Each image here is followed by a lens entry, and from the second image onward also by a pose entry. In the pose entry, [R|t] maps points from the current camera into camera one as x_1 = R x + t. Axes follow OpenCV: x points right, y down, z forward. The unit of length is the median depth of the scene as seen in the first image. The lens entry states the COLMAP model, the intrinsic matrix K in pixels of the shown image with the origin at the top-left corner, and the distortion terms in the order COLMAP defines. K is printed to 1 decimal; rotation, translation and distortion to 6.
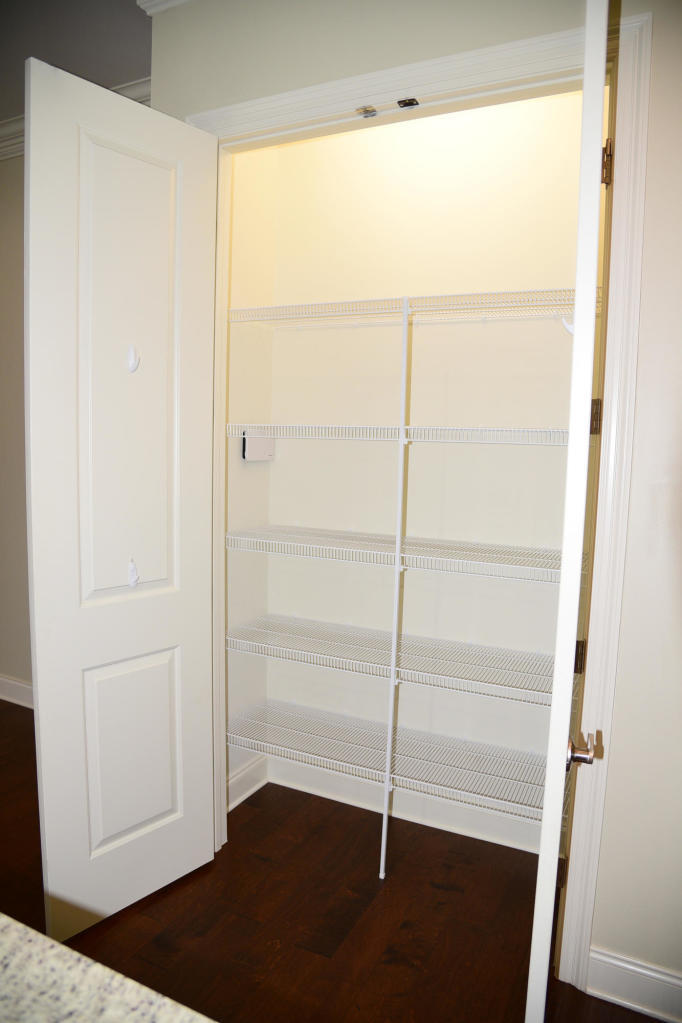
lens RADIAL K [[681.4, 0, 341.0], [0, 681.4, 511.5], [0, 0, 1]] dist [-0.122470, 0.077845]
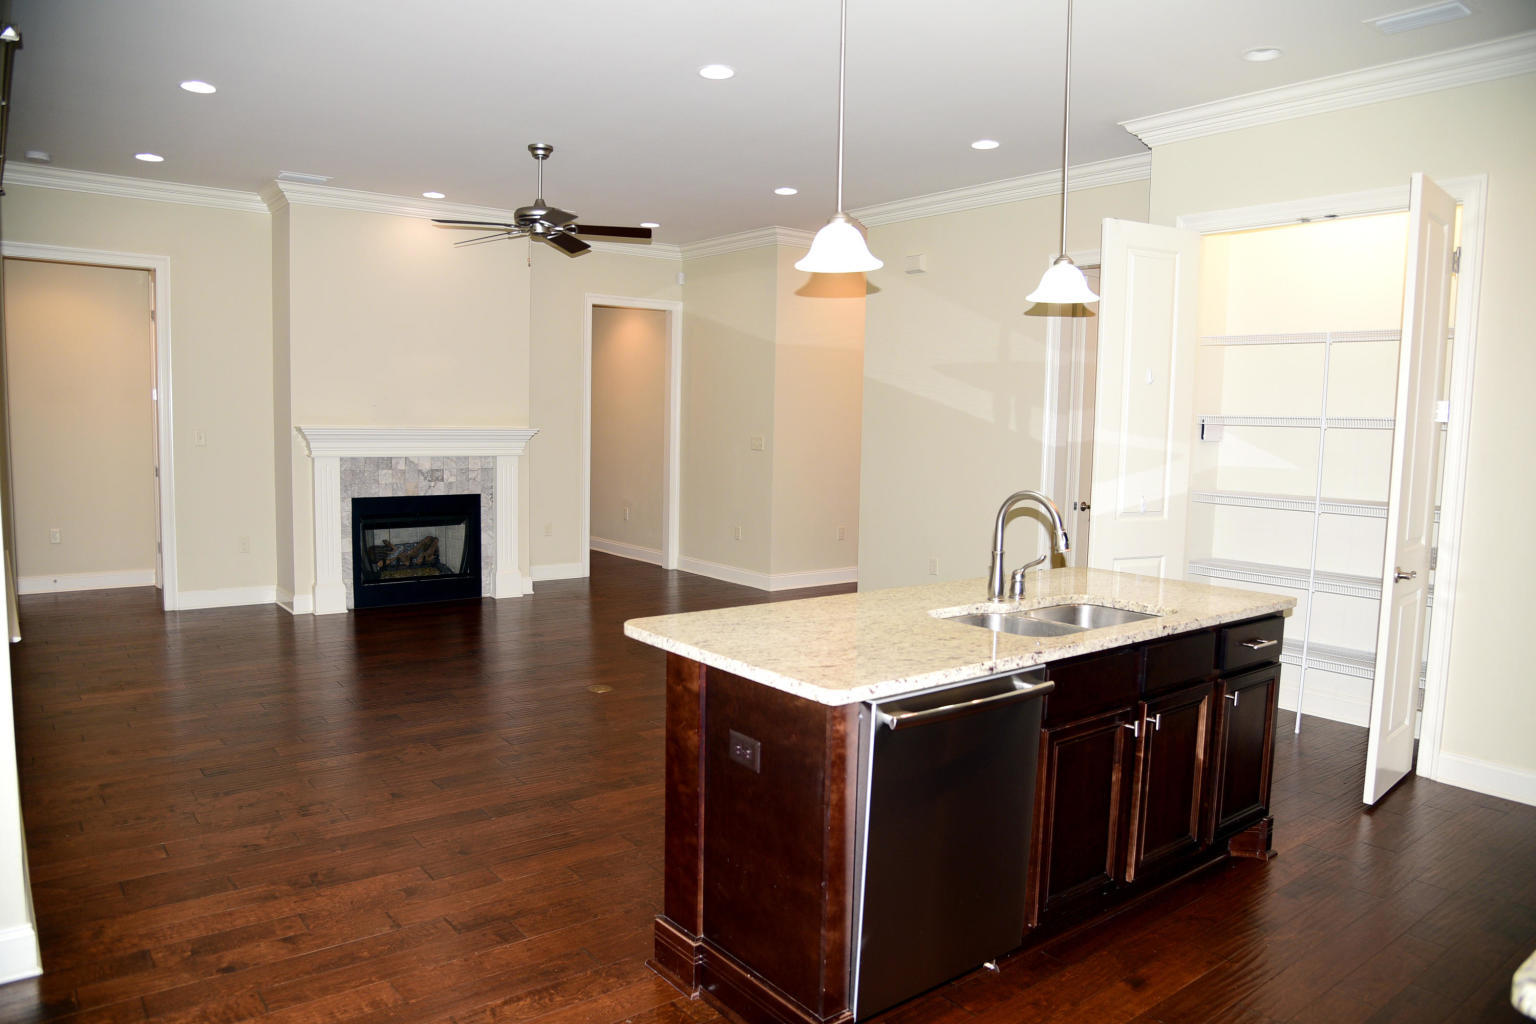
lens RADIAL K [[1061.3, 0, 768.0], [0, 1061.3, 512.0], [0, 0, 1]] dist [-0.102866, 0.052831]
pose [[0.908339, 0.036604, -0.416630, -0.070230], [-0.045676, 0.998886, -0.011825, 0.176883], [0.415733, 0.029771, 0.908999, -1.686957]]
